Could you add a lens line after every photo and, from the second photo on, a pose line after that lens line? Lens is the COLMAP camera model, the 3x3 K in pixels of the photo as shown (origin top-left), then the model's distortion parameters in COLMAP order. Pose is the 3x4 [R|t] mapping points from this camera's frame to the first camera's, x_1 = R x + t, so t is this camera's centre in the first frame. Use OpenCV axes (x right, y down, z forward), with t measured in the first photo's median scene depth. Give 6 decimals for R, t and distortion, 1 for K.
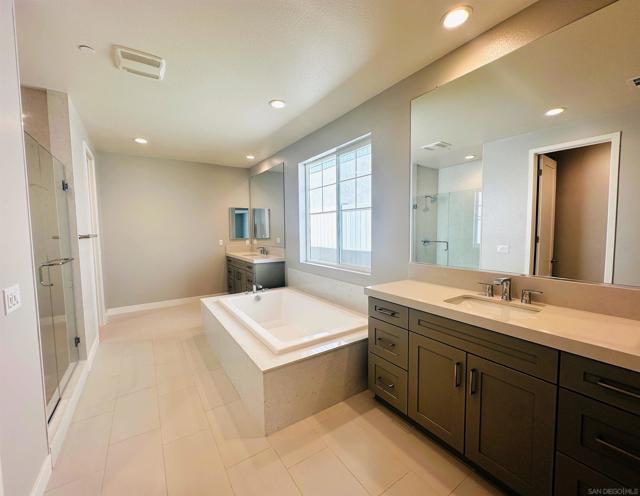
lens RADIAL K [[249.2, 0, 320.0], [0, 249.2, 248.0], [0, 0, 1]] dist [-0.000205, -0.000049]
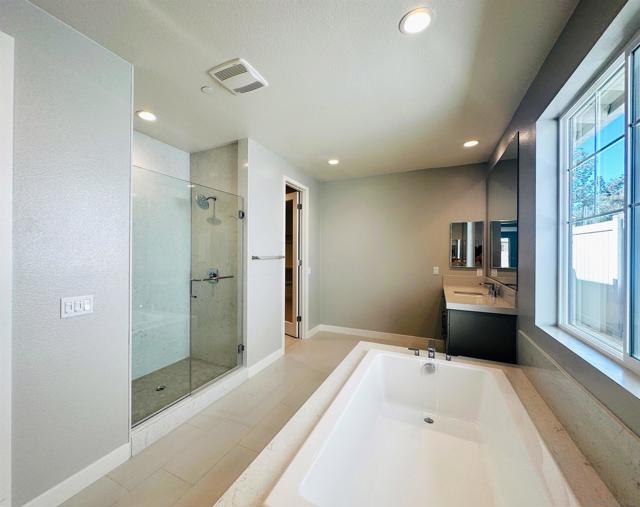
lens RADIAL K [[269.8, 0, 320.0], [0, 269.8, 253.5], [0, 0, 1]] dist [0.001758, 0.000263]
pose [[0.504100, 0.019352, -0.863428, 0.218691], [-0.077908, 0.996692, -0.023147, -0.048375], [0.860124, 0.078936, 0.503940, 0.521475]]
